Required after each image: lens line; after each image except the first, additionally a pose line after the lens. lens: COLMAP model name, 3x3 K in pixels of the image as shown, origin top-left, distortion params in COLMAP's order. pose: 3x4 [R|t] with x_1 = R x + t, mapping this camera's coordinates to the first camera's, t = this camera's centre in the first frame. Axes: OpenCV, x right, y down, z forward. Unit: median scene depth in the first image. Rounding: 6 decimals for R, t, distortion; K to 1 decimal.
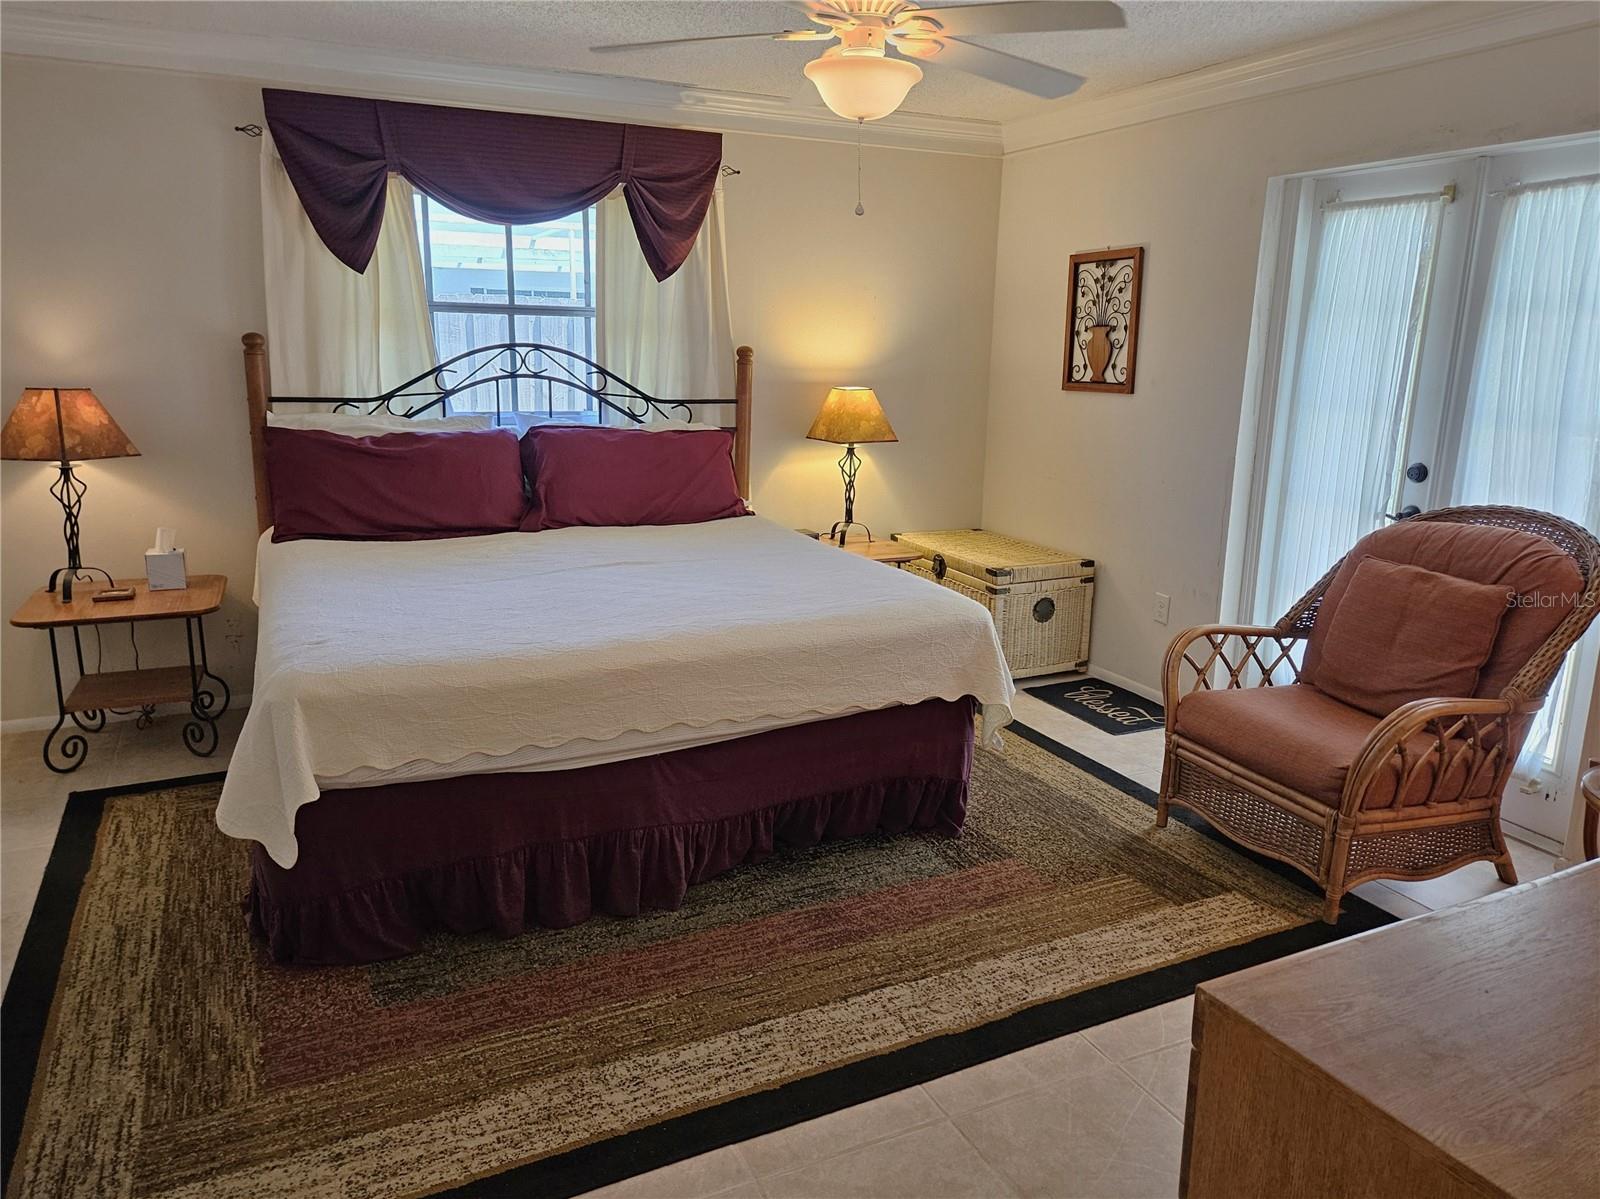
lens RADIAL K [[1093.1, 0, 796.0], [0, 1093.1, 597.4], [0, 0, 1]] dist [0.067656, -0.052194]
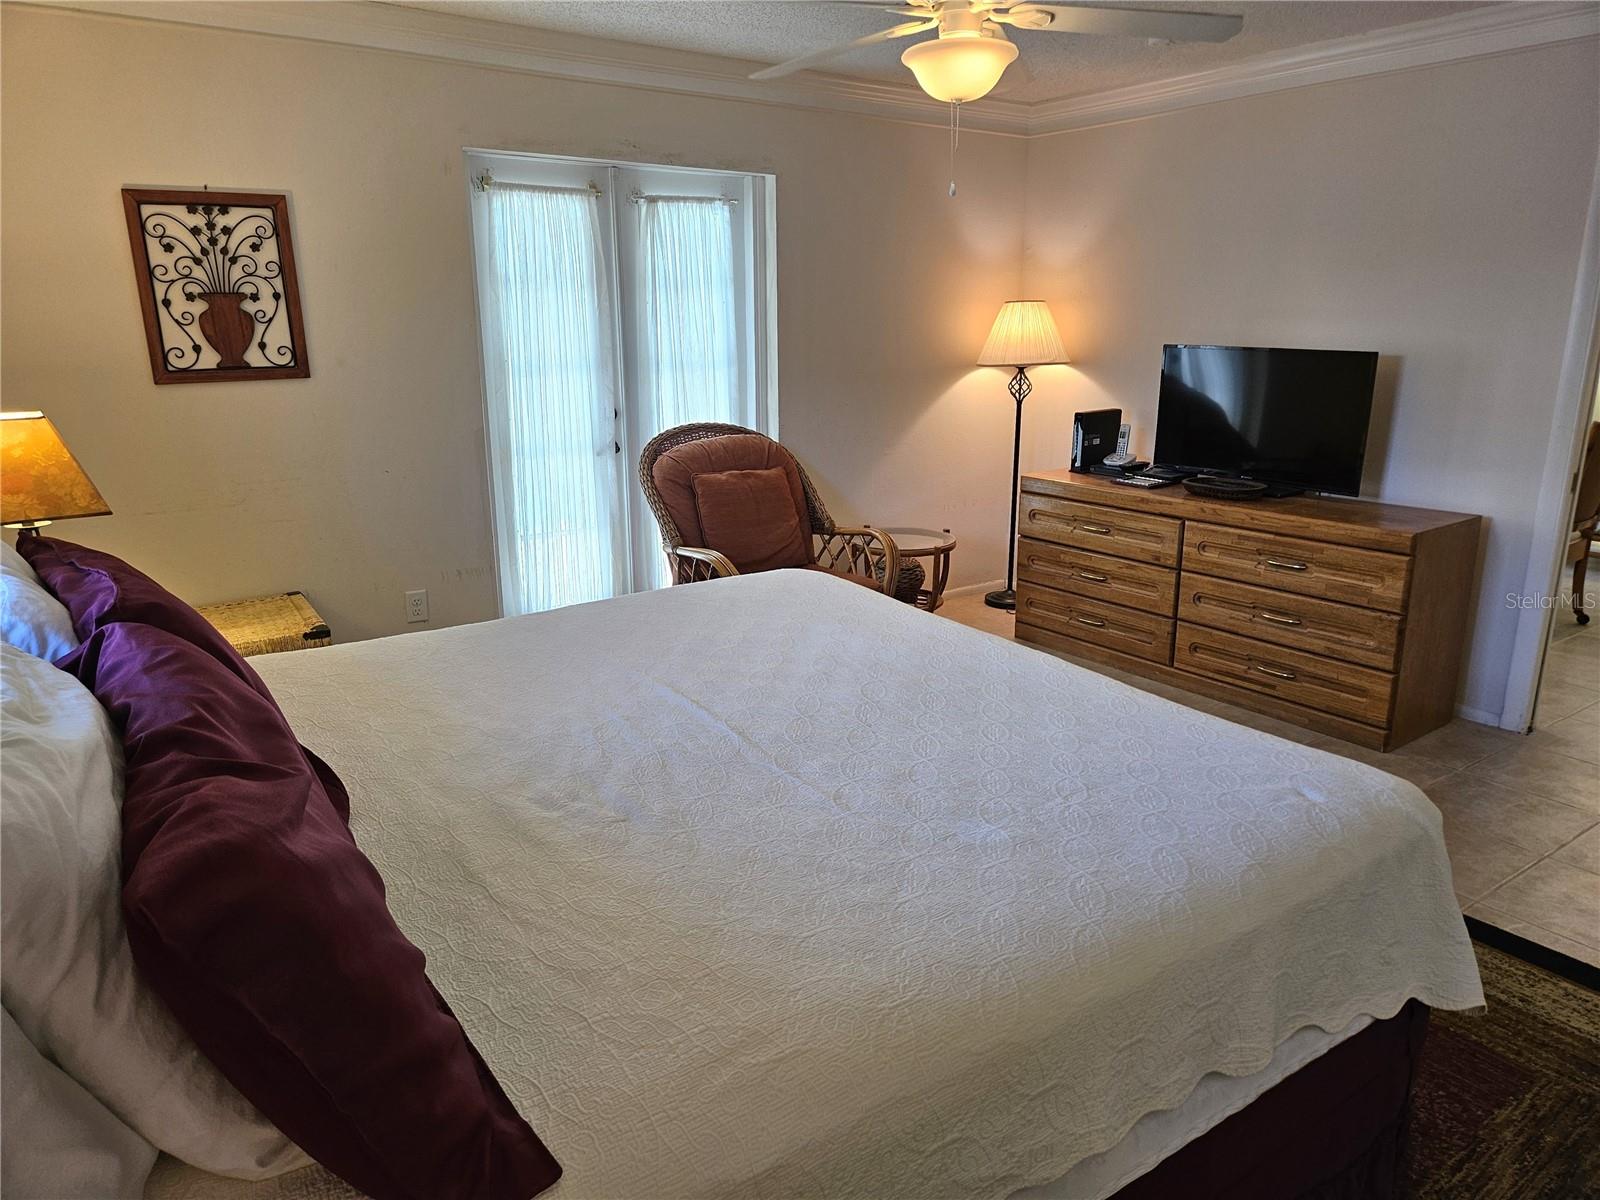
lens RADIAL K [[1093.1, 0, 797.1], [0, 1093.1, 595.7], [0, 0, 1]] dist [0.067656, -0.052194]
pose [[-0.173529, -0.263066, 0.949044, -0.577348], [0.234417, 0.924933, 0.299245, -0.195353], [-0.956523, 0.274400, -0.098836, 0.776266]]
